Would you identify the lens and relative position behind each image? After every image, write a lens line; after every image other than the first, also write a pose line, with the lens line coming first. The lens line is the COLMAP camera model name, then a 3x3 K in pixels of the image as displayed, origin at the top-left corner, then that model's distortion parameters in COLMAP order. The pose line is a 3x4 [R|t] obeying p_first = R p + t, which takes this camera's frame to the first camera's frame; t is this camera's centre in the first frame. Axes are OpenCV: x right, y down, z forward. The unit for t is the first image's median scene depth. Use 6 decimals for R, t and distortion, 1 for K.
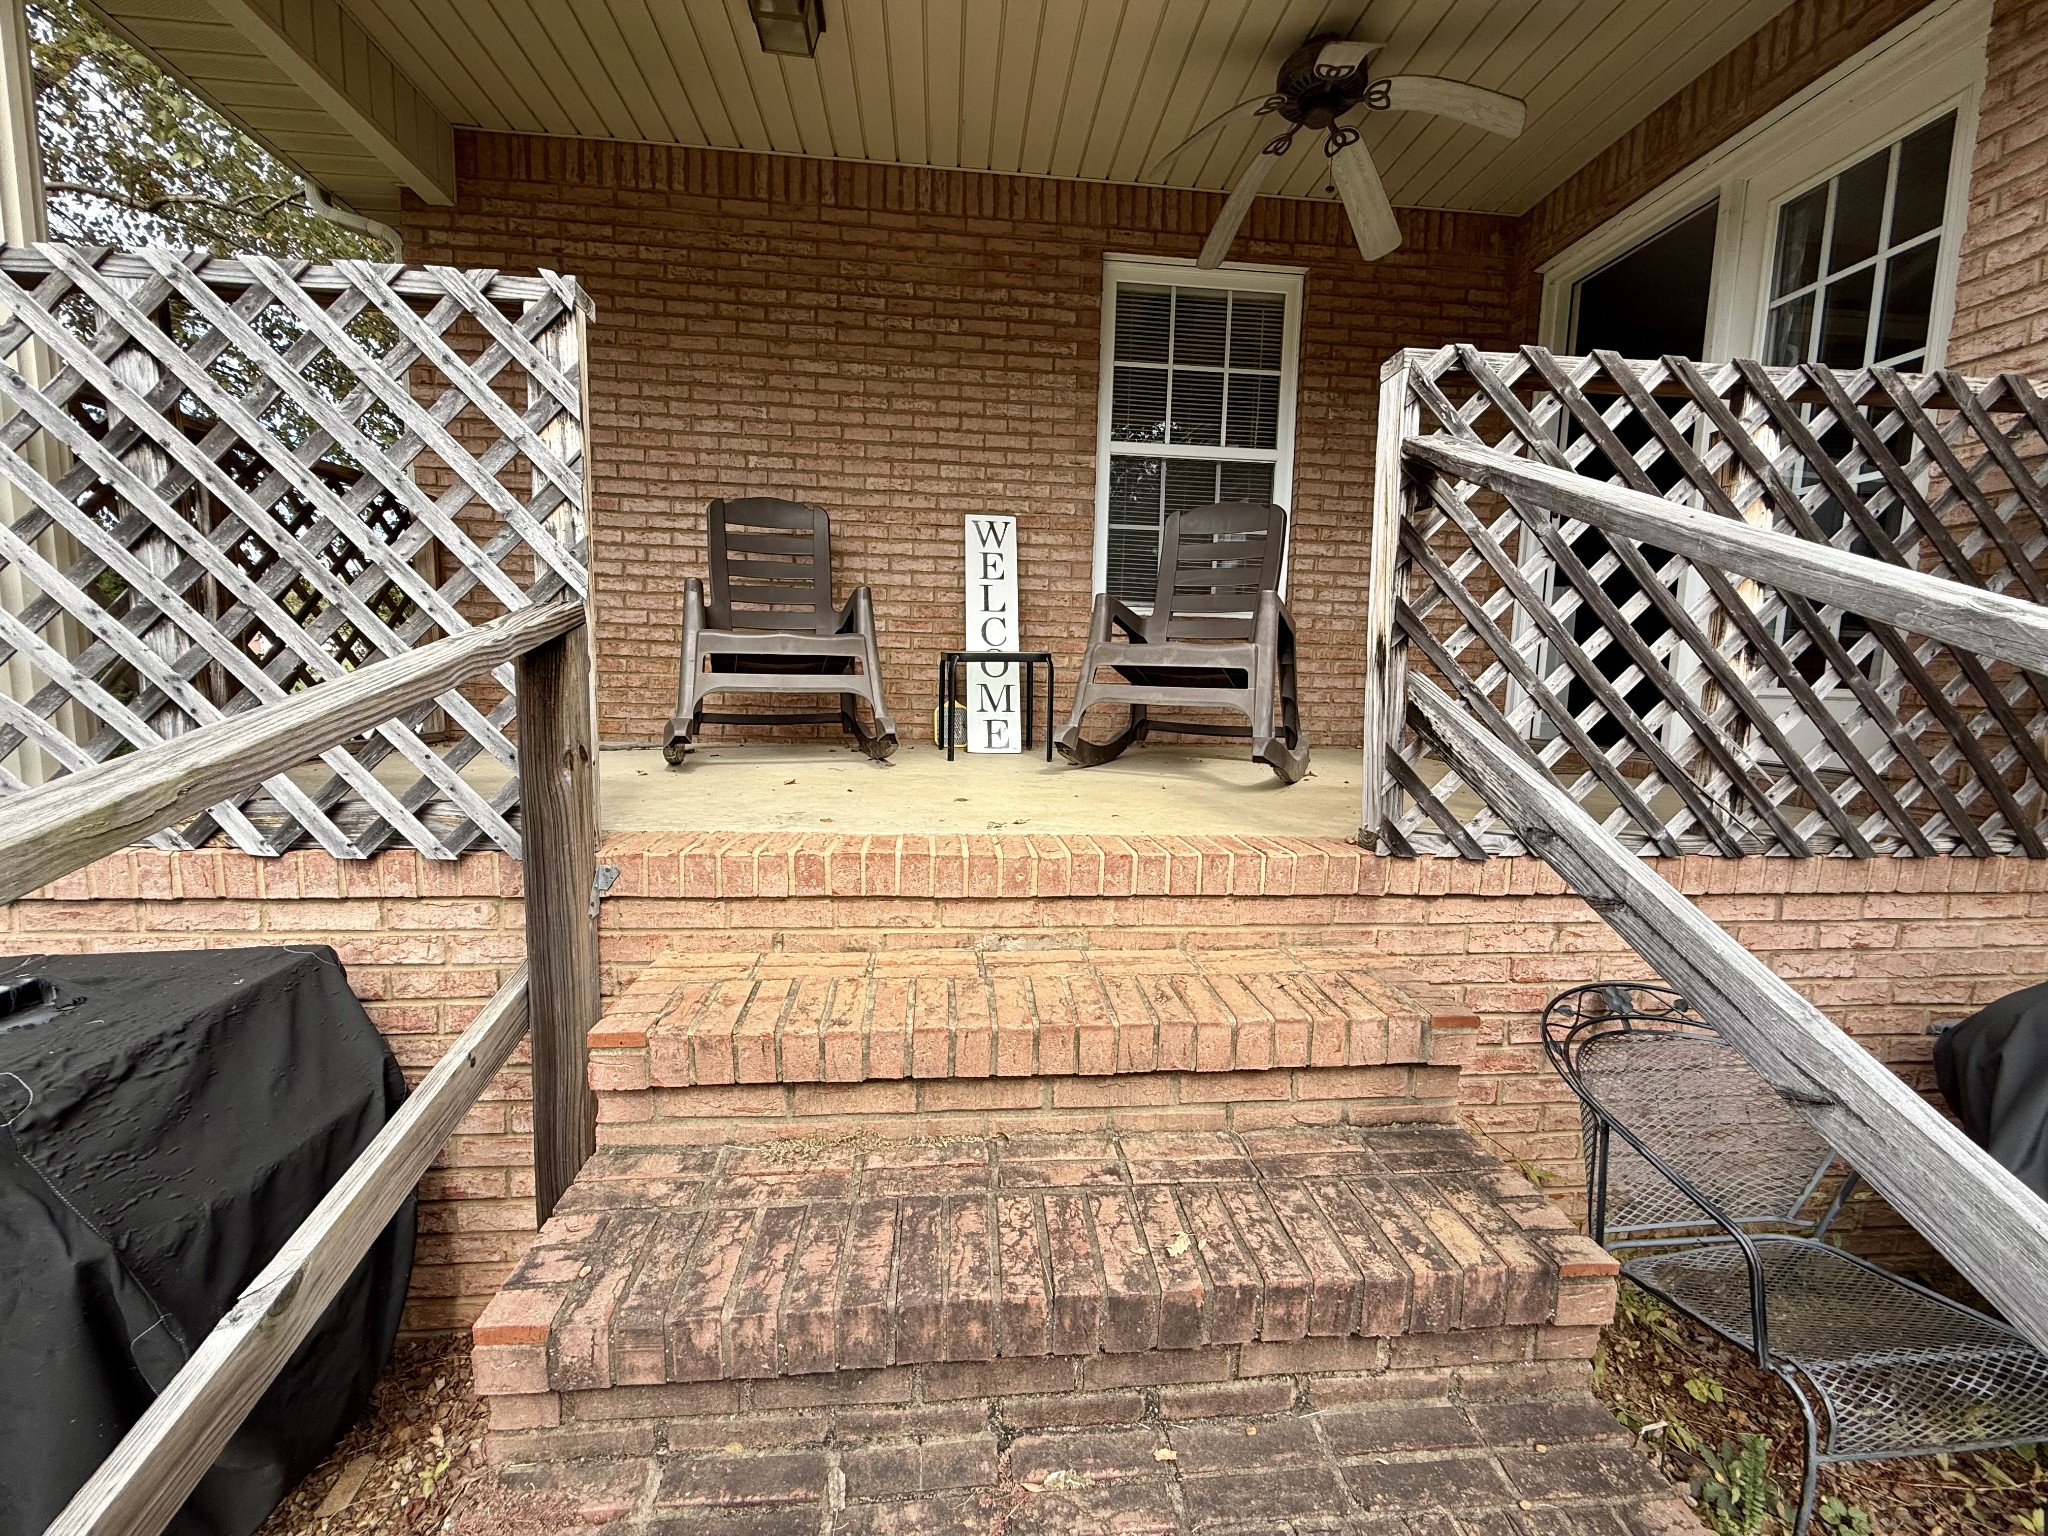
lens RADIAL K [[816.2, 0, 1016.3], [0, 816.2, 762.5], [0, 0, 1]] dist [0.001229, -0.000291]
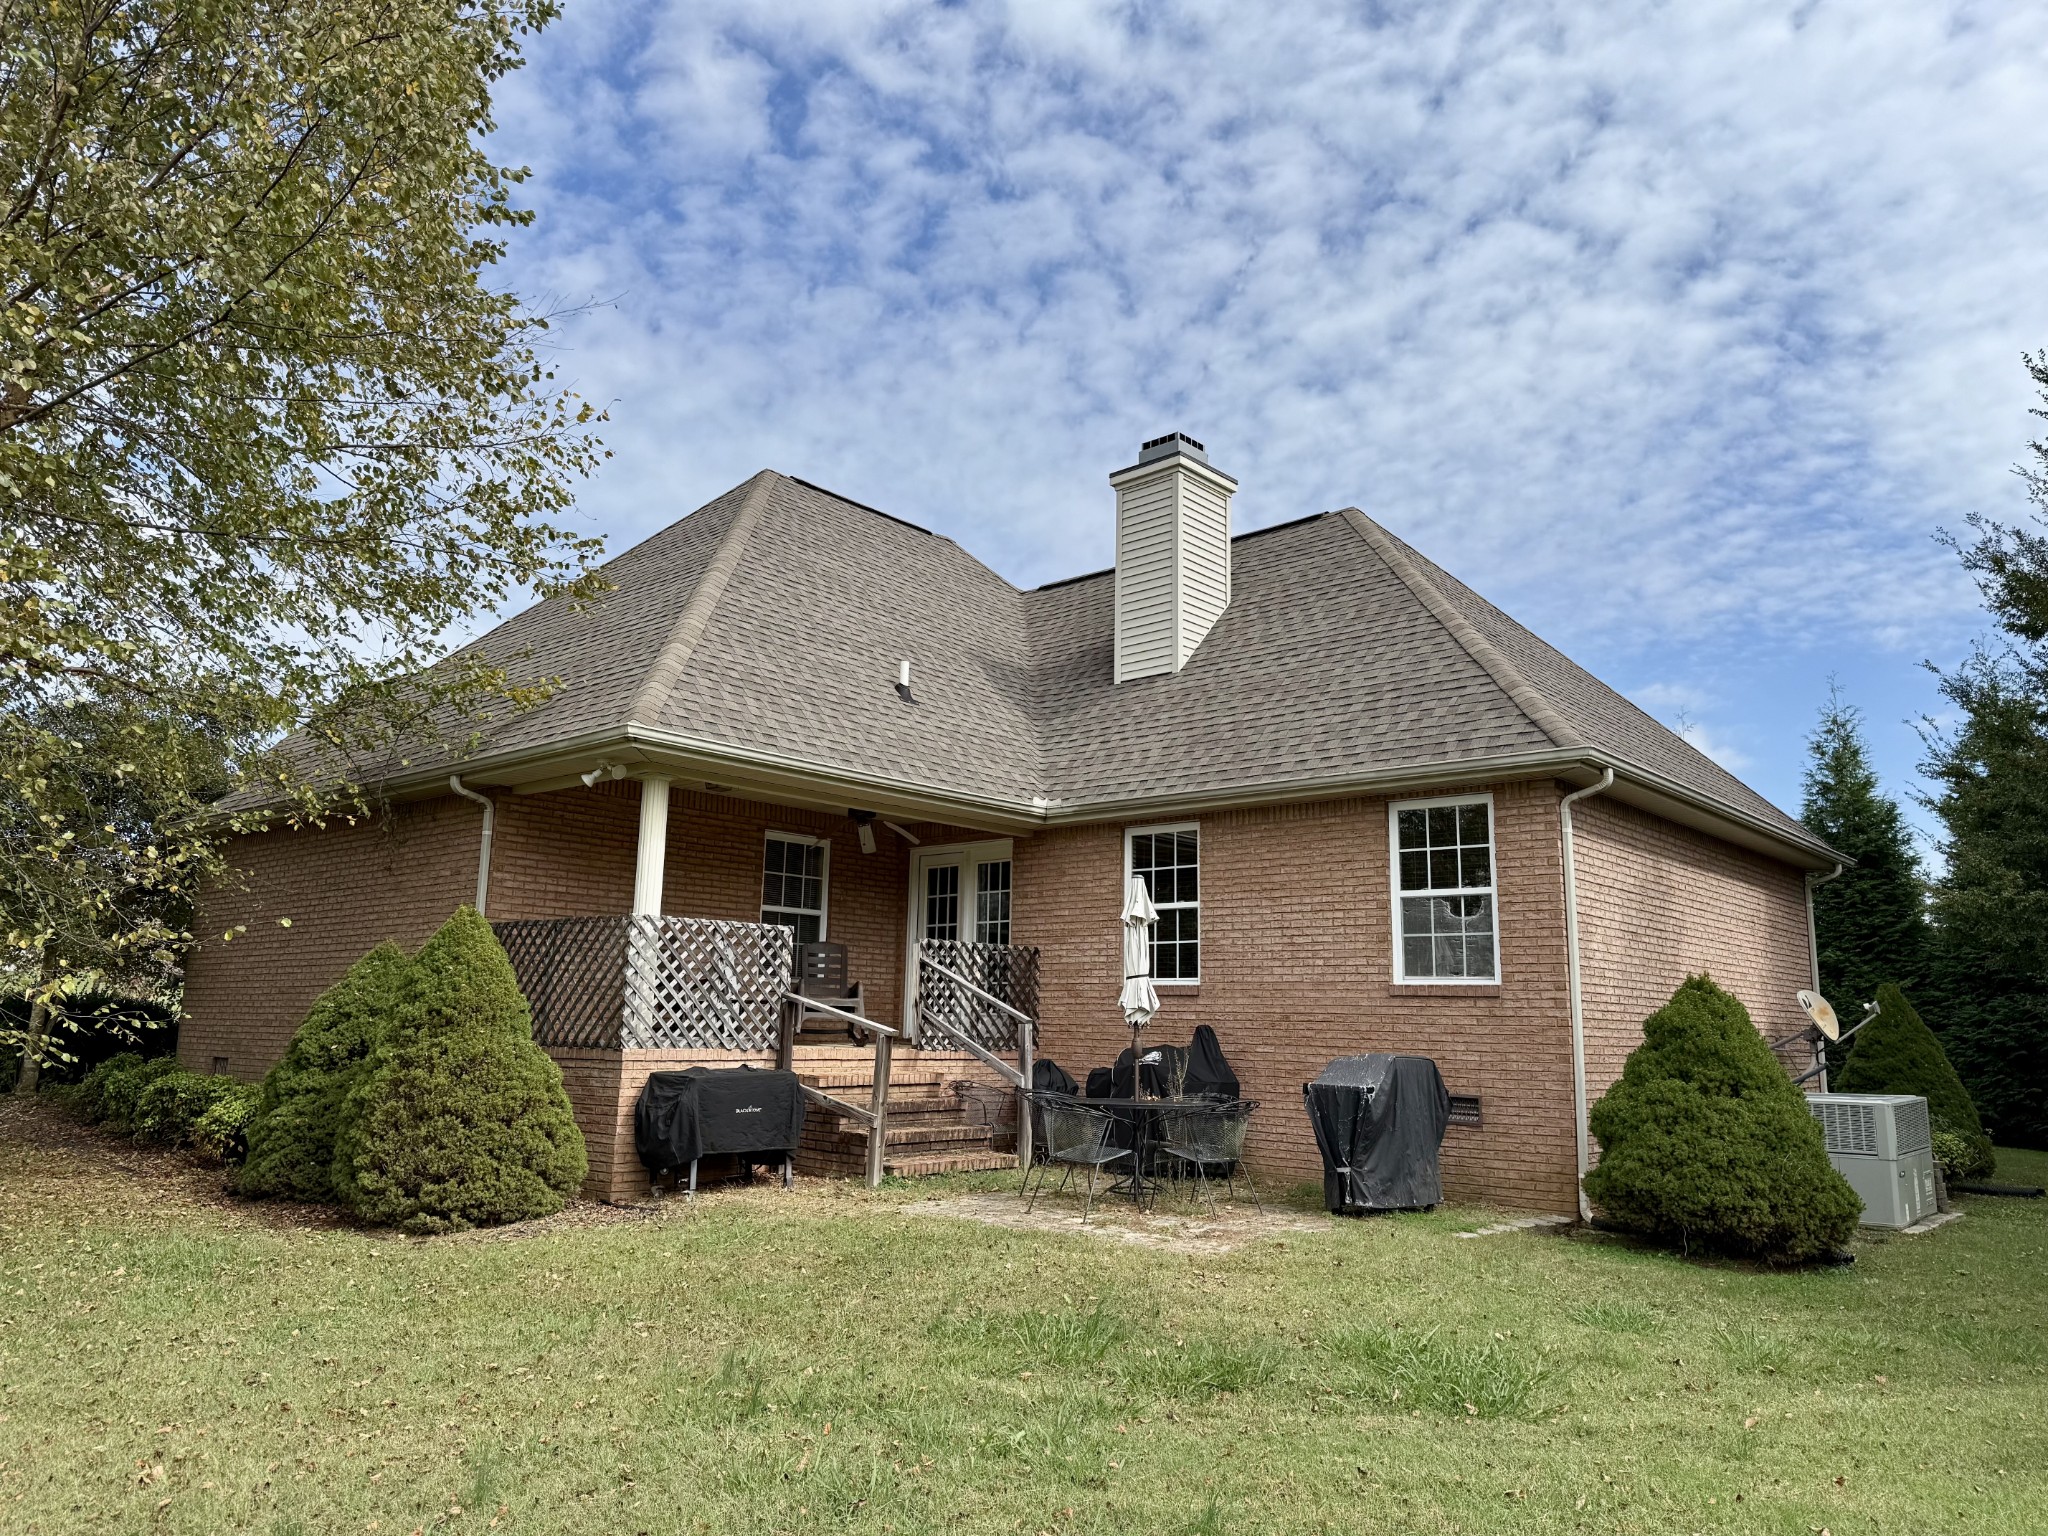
lens RADIAL K [[1426.4, 0, 1024.0], [0, 1426.4, 768.0], [0, 0, 1]] dist [0.086873, -0.126284]
pose [[0.730252, 0.115281, 0.673381, -2.197640], [0.072336, 0.967072, -0.244005, 0.278274], [-0.679337, 0.226895, 0.697868, -2.493600]]
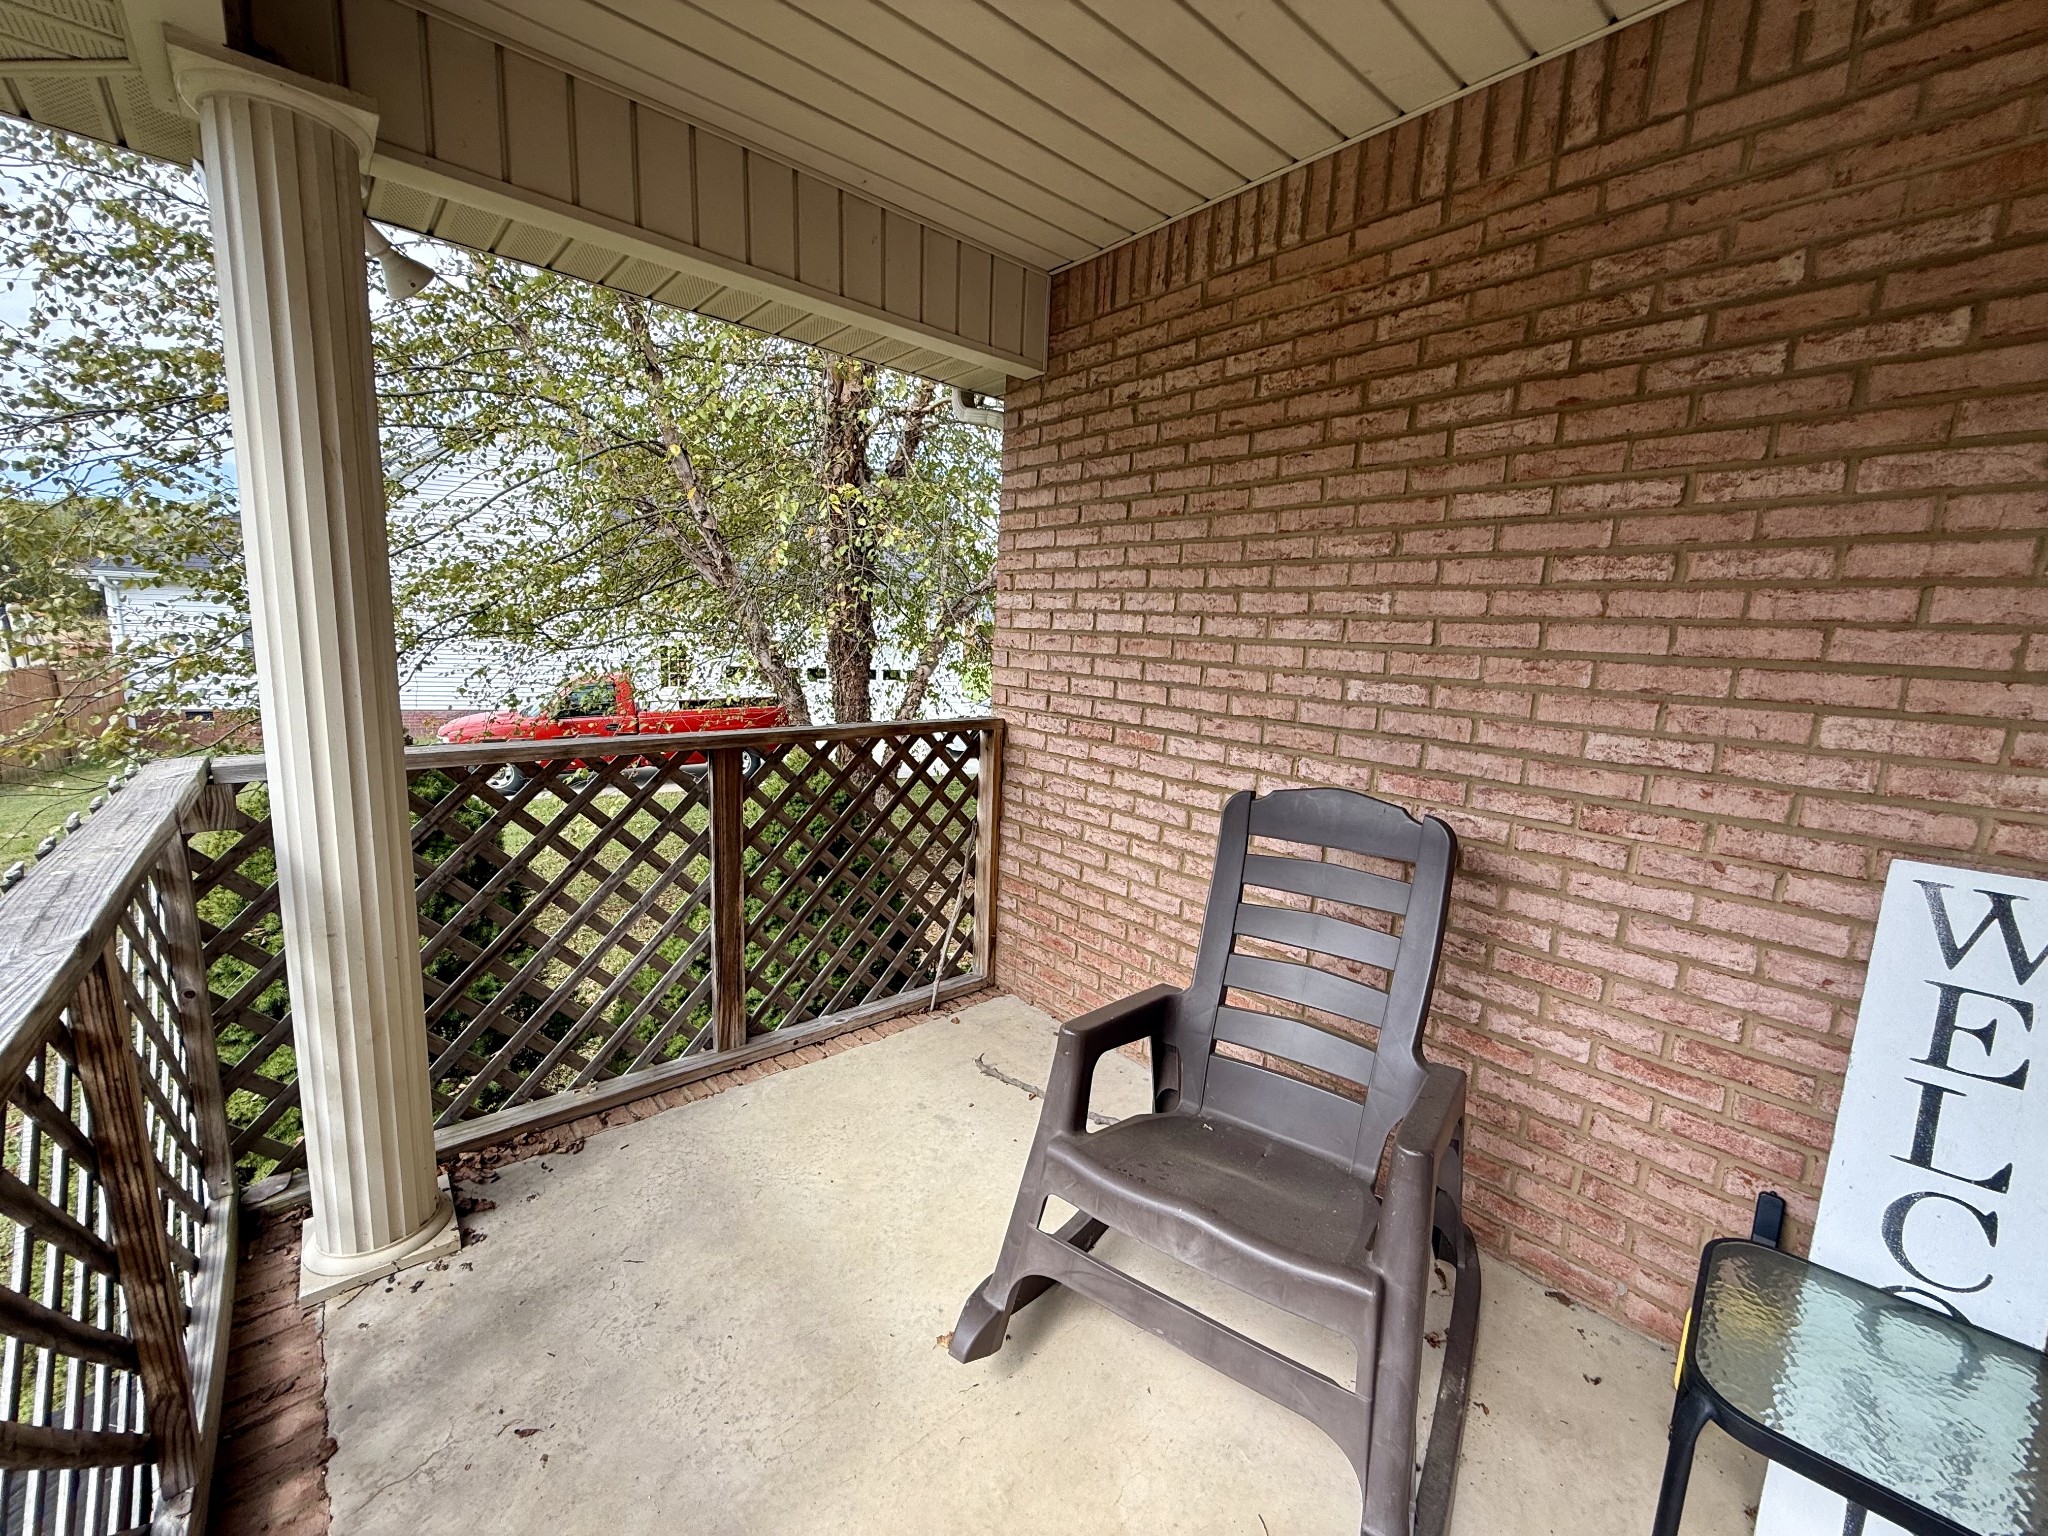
lens RADIAL K [[816.2, 0, 1016.3], [0, 816.2, 762.5], [0, 0, 1]] dist [0.001229, -0.000291]
pose [[0.577935, 0.129914, -0.805676, -0.001512], [-0.119759, 0.990061, 0.073739, -0.333285], [0.807248, 0.053870, 0.587749, 0.489630]]
